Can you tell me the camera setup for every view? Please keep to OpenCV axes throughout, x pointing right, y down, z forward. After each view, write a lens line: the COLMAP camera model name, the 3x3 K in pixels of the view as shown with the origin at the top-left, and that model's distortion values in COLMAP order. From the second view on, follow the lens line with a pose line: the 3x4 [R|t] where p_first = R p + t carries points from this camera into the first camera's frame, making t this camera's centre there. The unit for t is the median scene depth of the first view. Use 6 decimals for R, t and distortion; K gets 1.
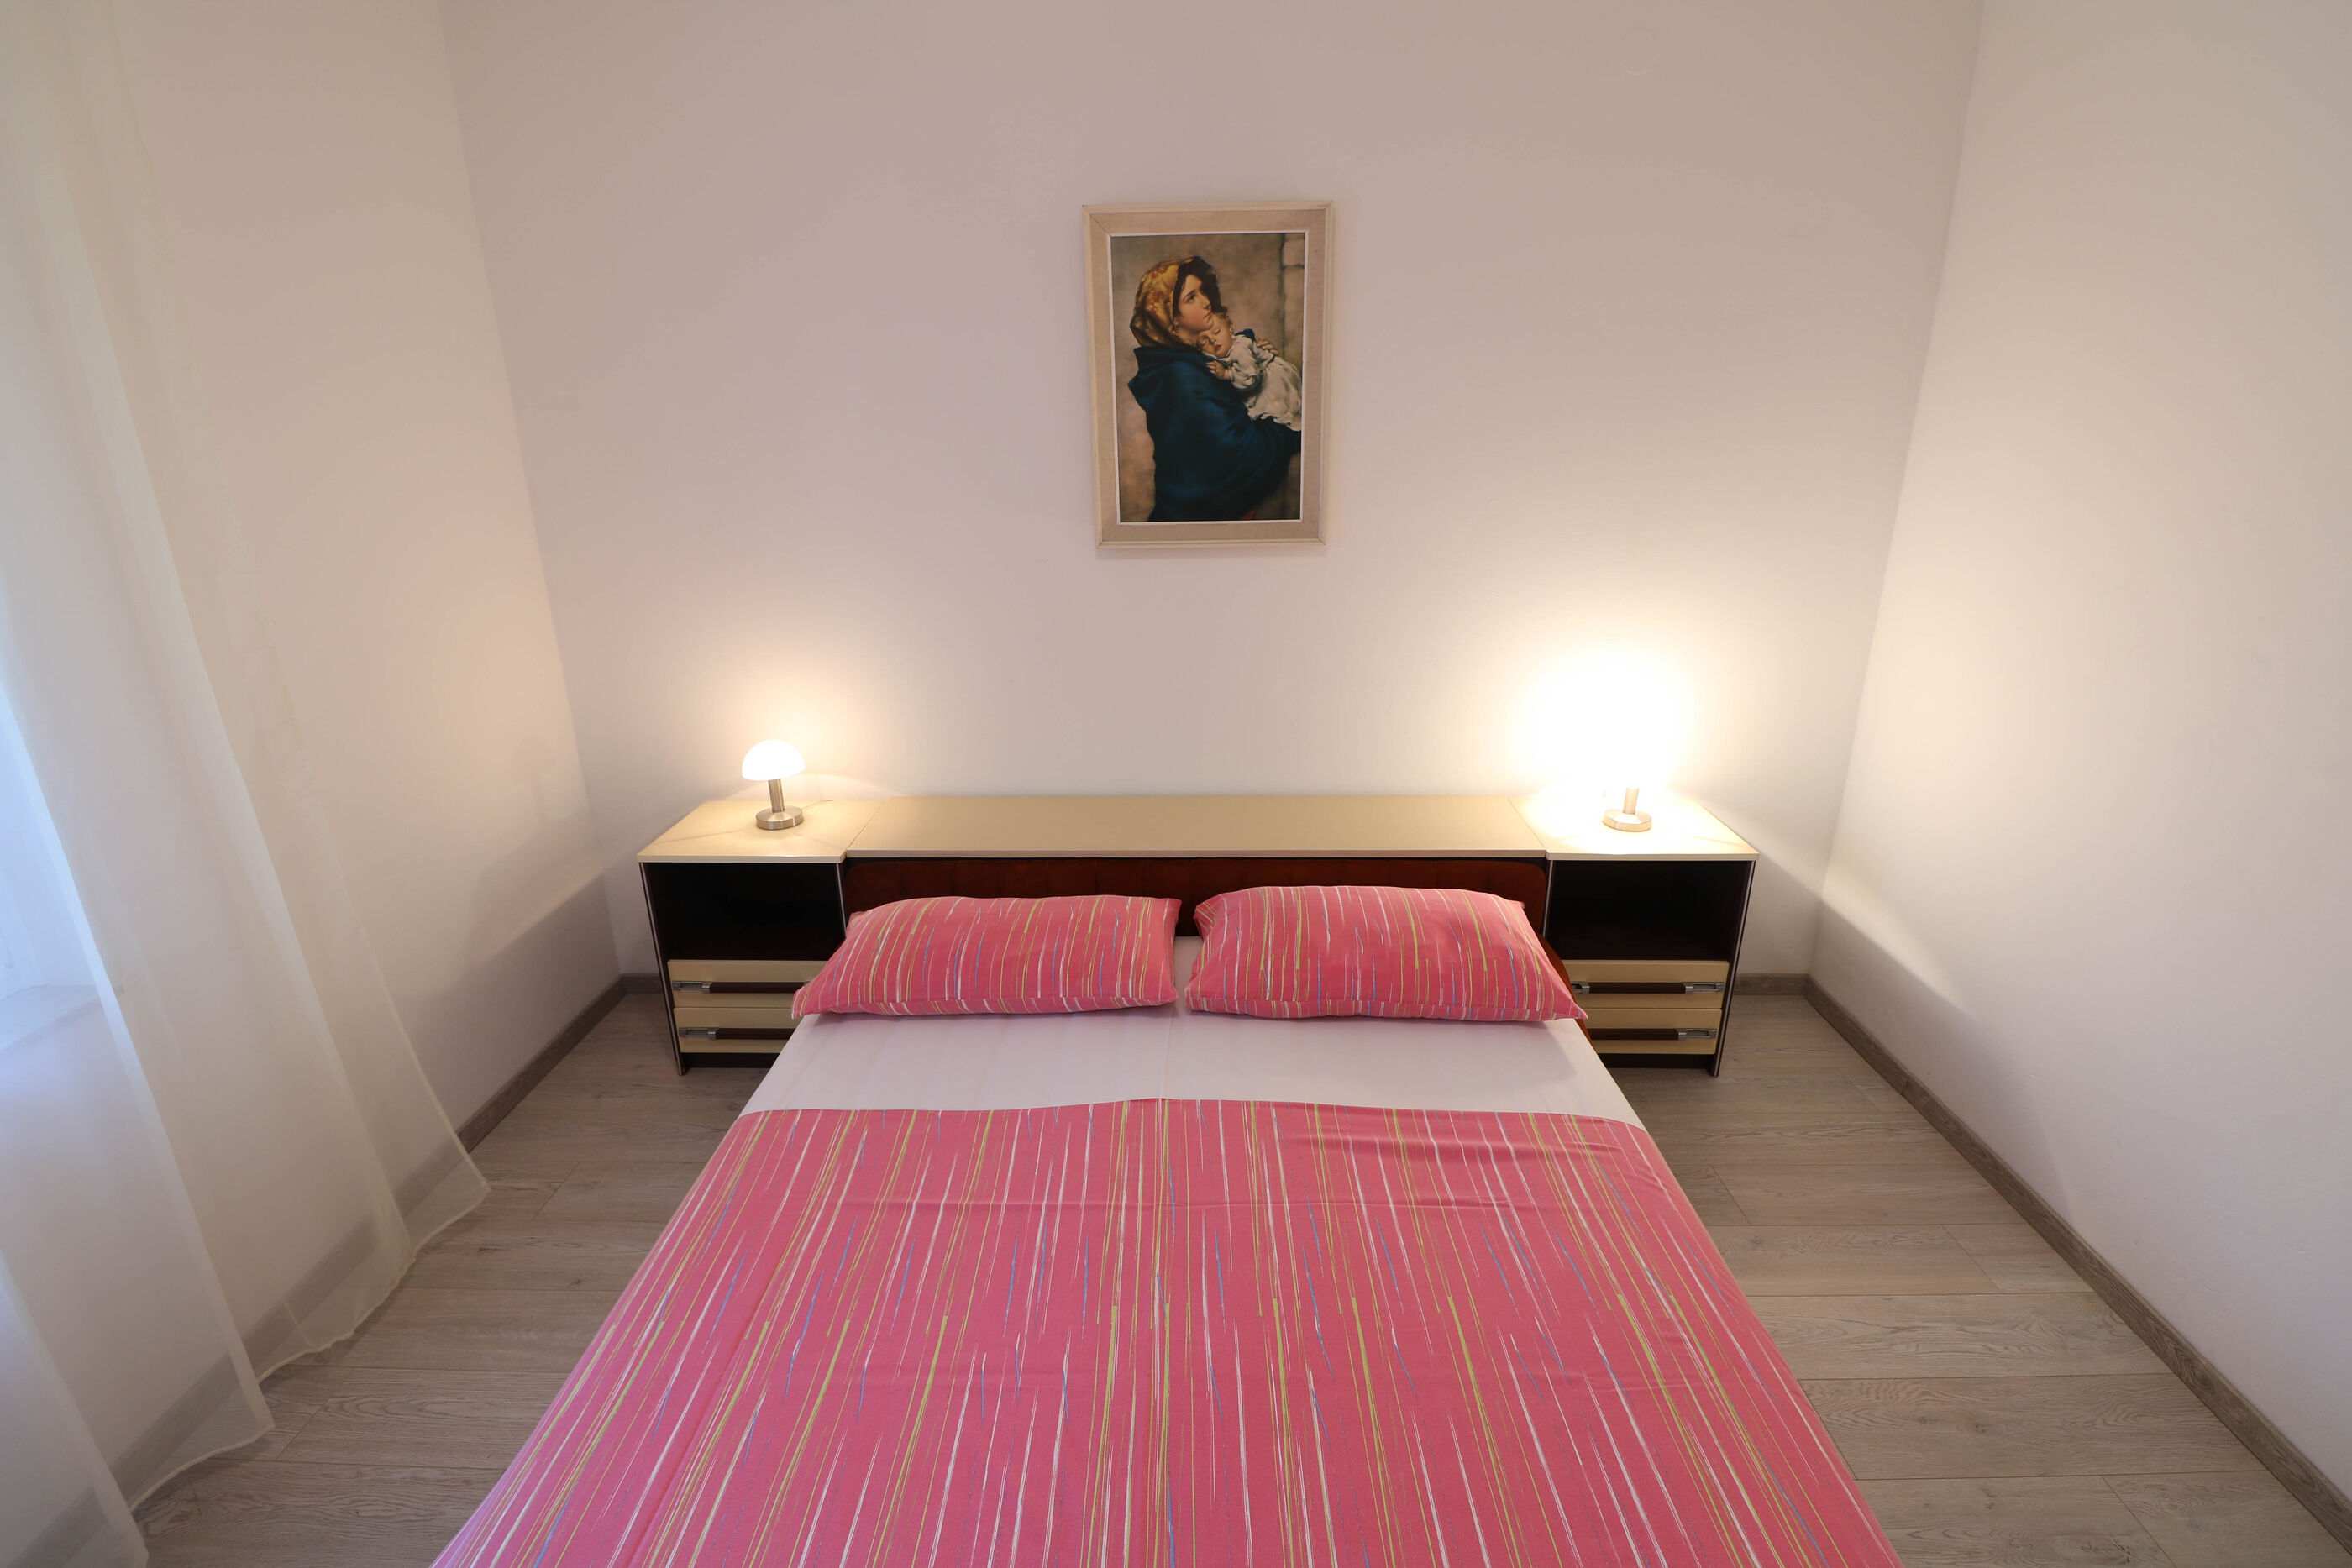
lens RADIAL K [[1086.6, 0, 1193.5], [0, 1086.6, 783.1], [0, 0, 1]] dist [-0.001121, -0.011207]
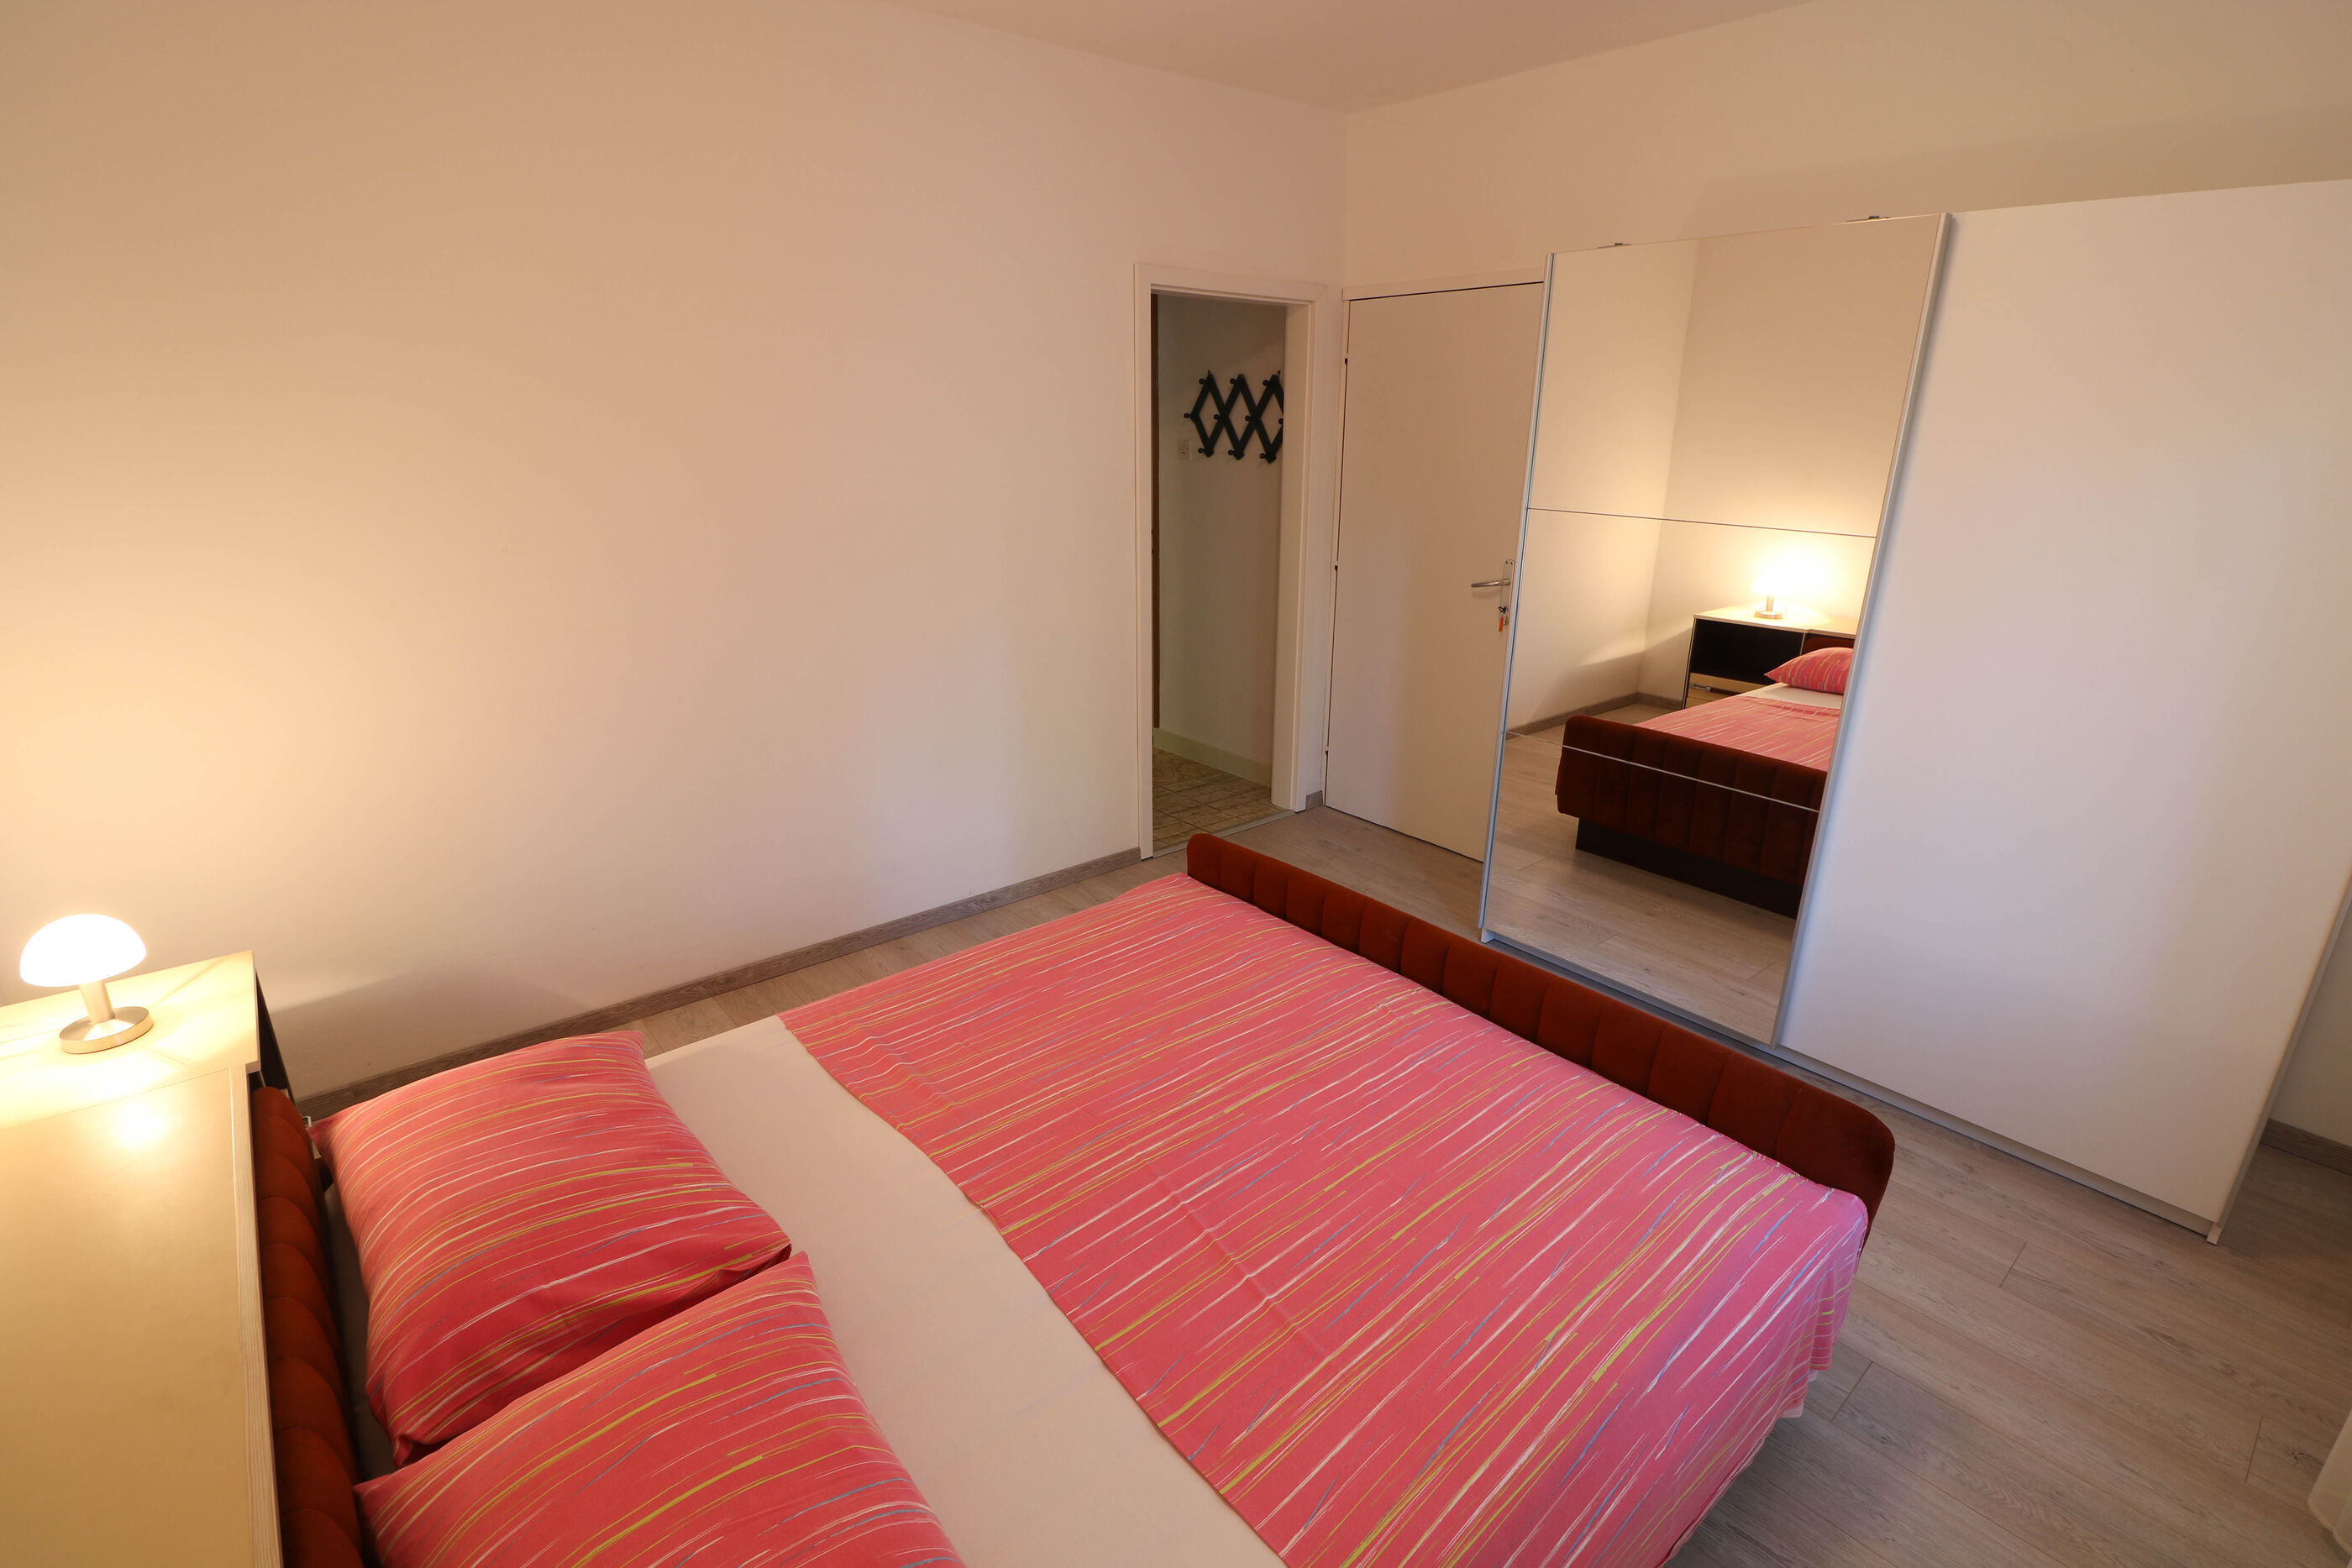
lens RADIAL K [[1086.6, 0, 1193.5], [0, 1086.6, 783.1], [0, 0, 1]] dist [-0.001121, -0.011207]
pose [[-0.661947, -0.236290, 0.711332, -0.828243], [0.238945, 0.832977, 0.499054, -0.459583], [-0.710445, 0.500316, -0.494926, 1.412443]]
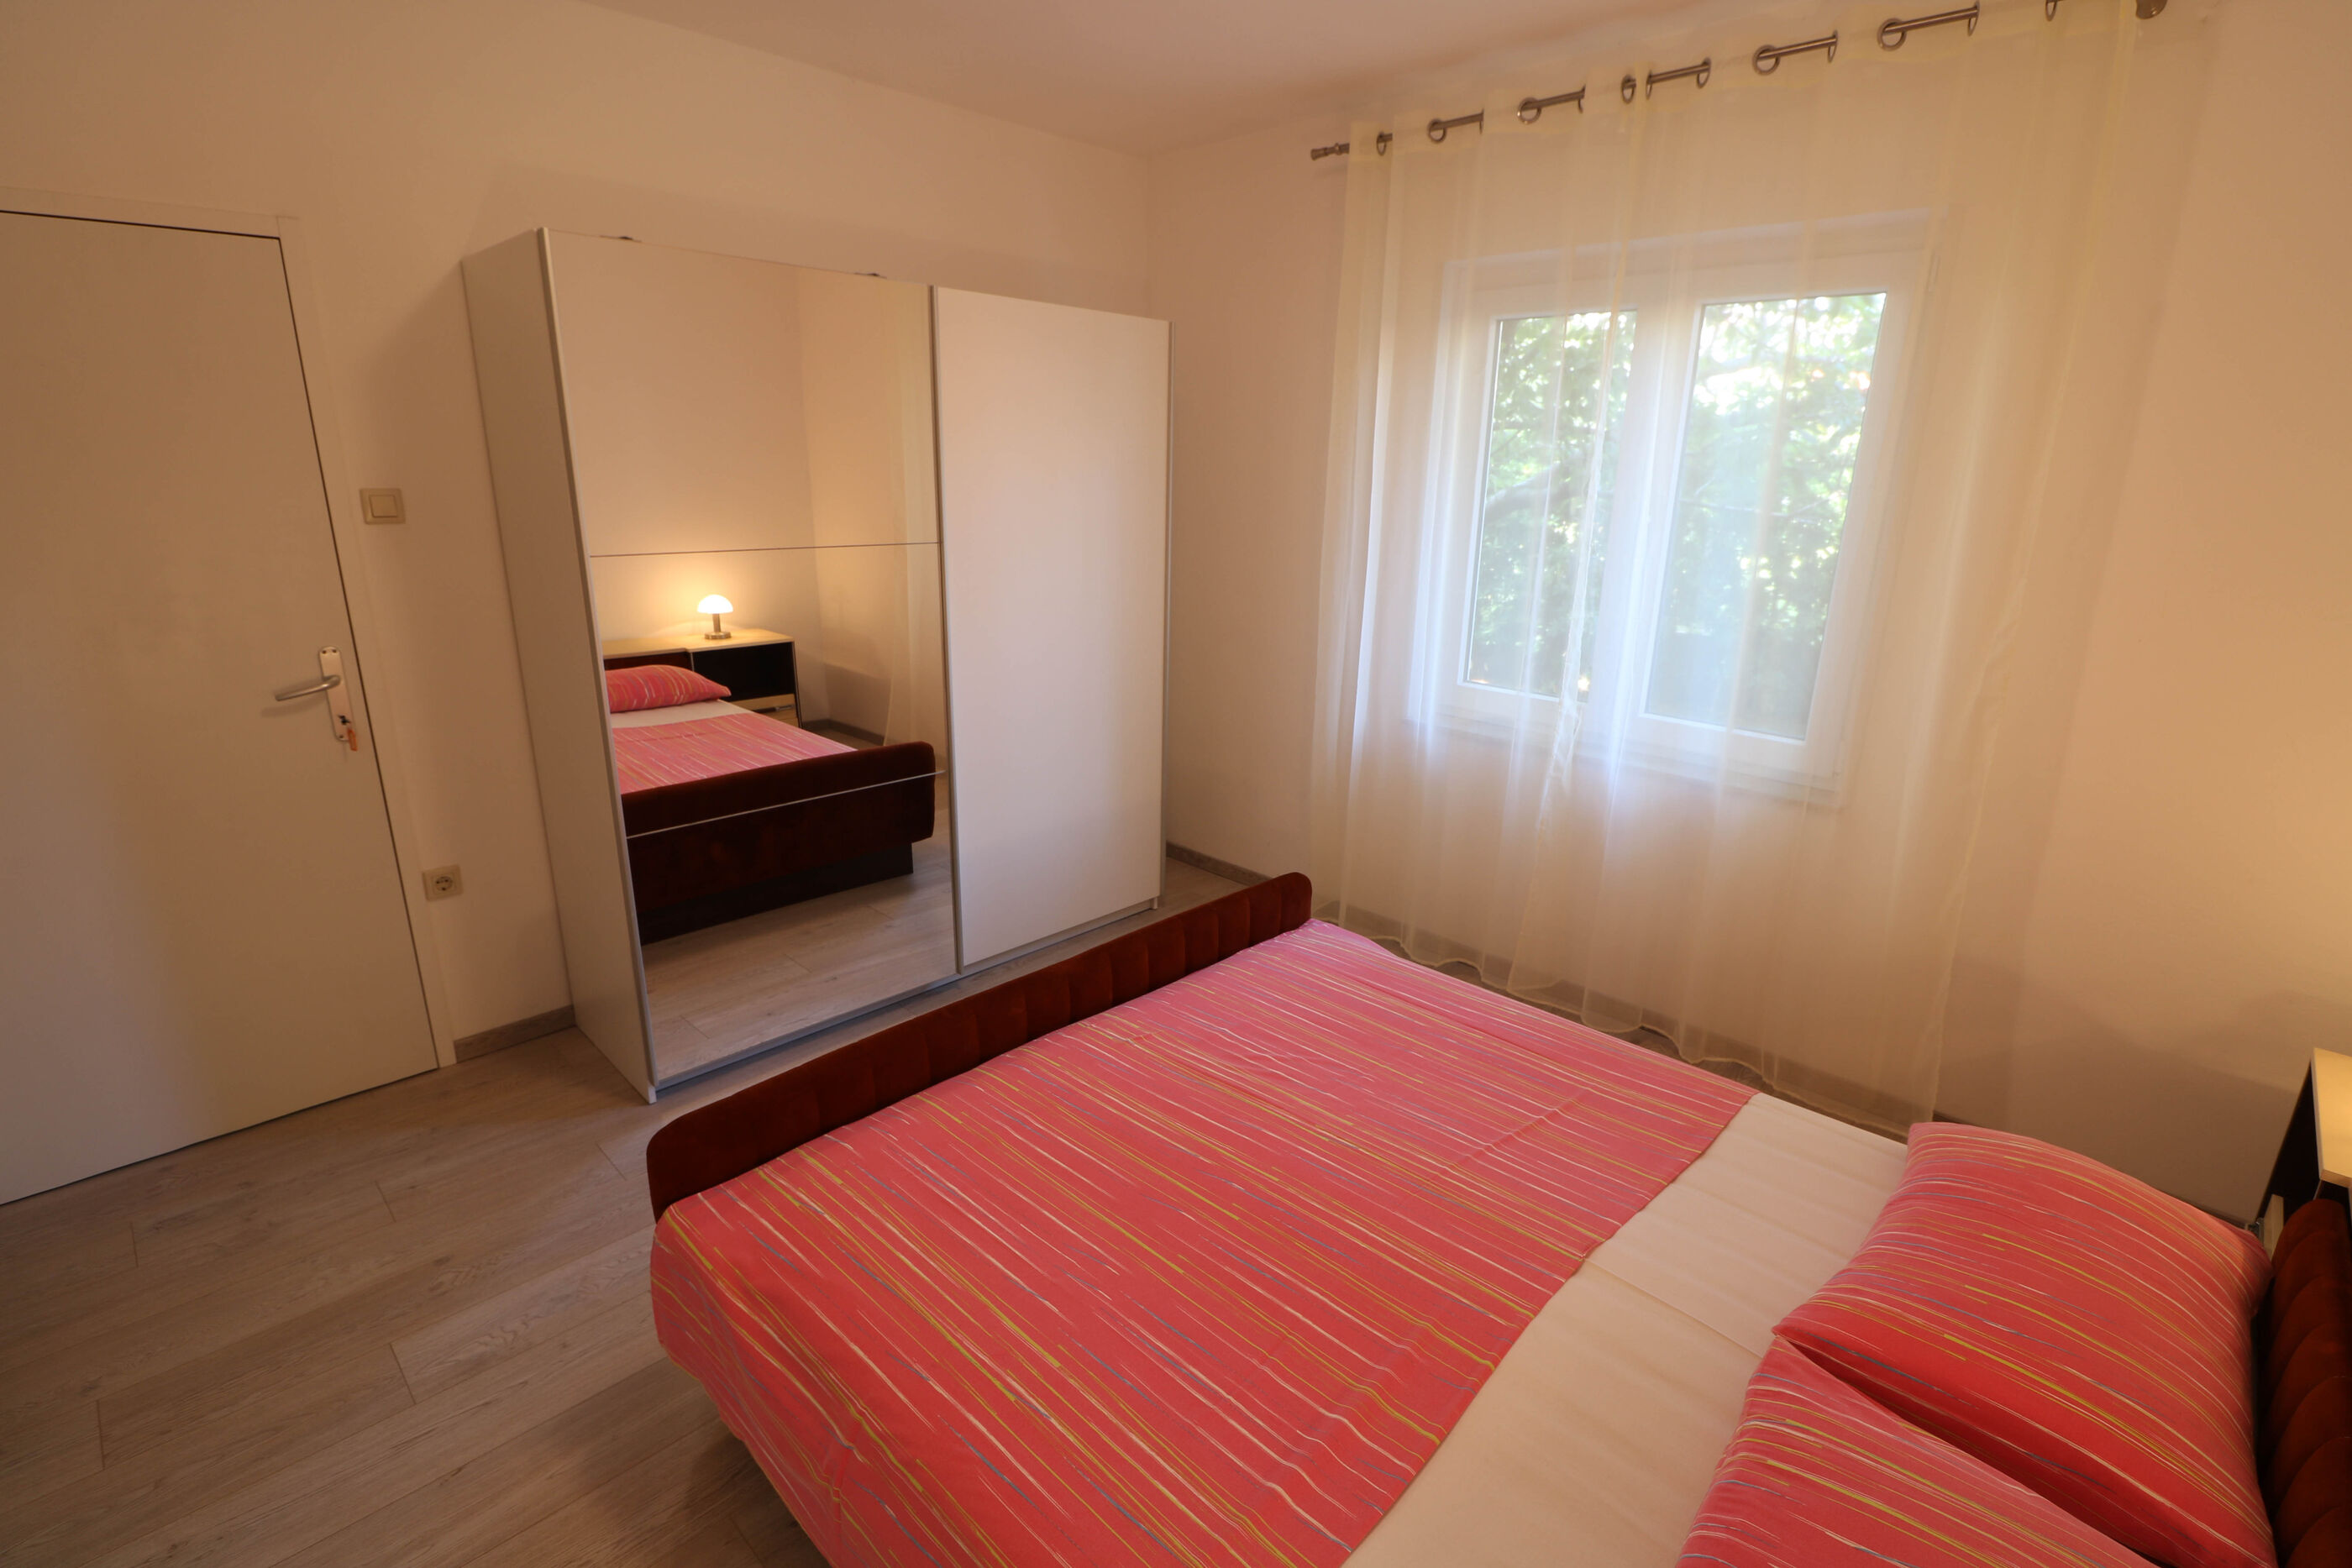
lens RADIAL K [[1086.6, 0, 1193.5], [0, 1086.6, 783.1], [0, 0, 1]] dist [-0.001121, -0.011207]
pose [[-0.683384, 0.204084, -0.700953, 0.857305], [-0.248137, 0.838042, 0.485916, -0.430829], [0.686596, 0.505999, -0.522064, 1.298529]]
